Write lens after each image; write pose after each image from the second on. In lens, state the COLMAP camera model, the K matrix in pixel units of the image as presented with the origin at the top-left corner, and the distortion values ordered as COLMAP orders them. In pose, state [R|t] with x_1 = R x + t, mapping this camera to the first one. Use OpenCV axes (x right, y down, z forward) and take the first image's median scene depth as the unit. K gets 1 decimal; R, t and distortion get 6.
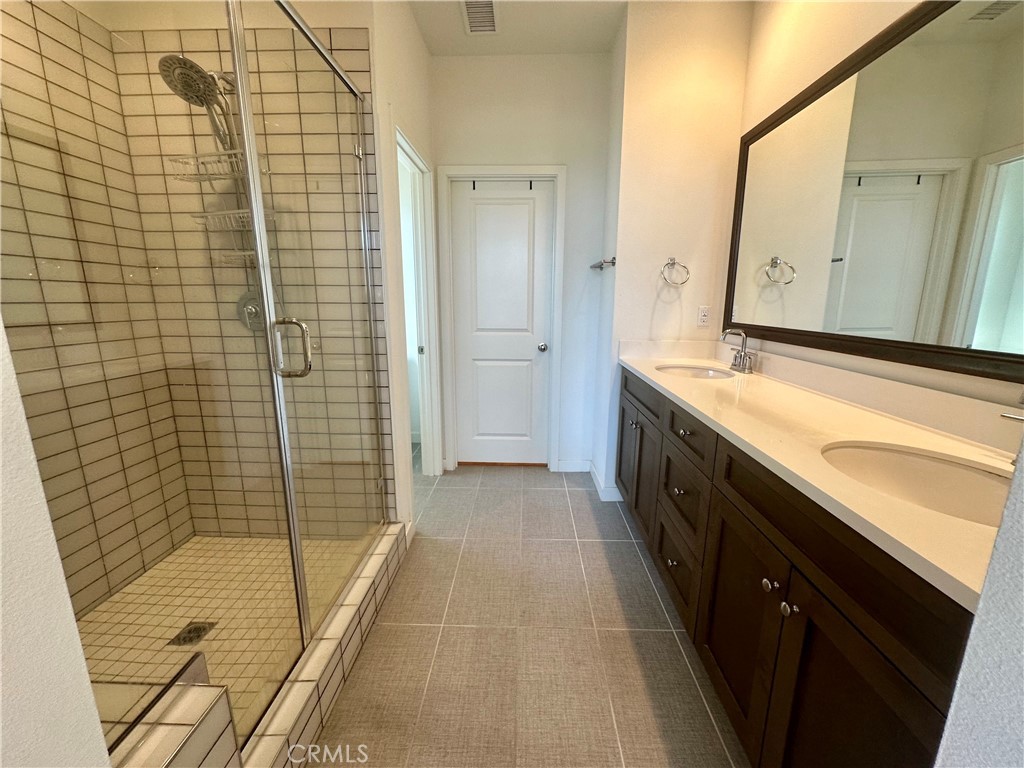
lens RADIAL K [[411.0, 0, 513.9], [0, 411.0, 383.5], [0, 0, 1]] dist [-0.006847, 0.001770]
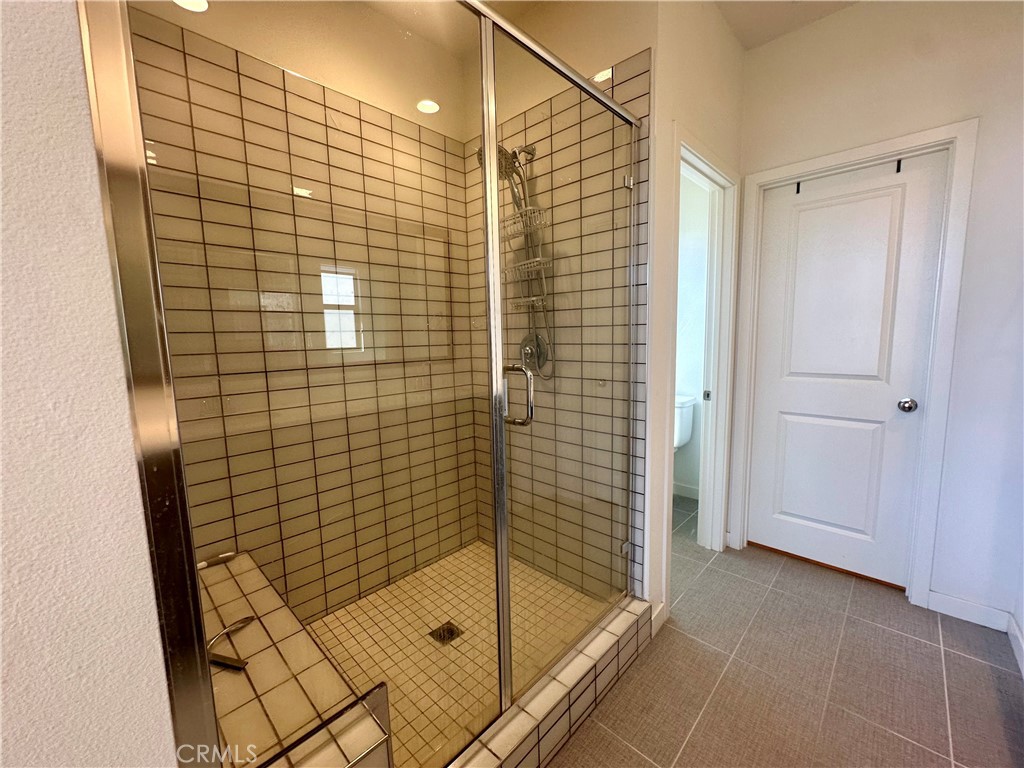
lens RADIAL K [[411.0, 0, 512.1], [0, 411.0, 383.7], [0, 0, 1]] dist [-0.006847, 0.001770]
pose [[0.740842, 0.056537, -0.669296, 0.060809], [-0.108705, 0.993407, -0.036410, -0.046580], [0.662824, 0.099730, 0.742104, 0.164157]]
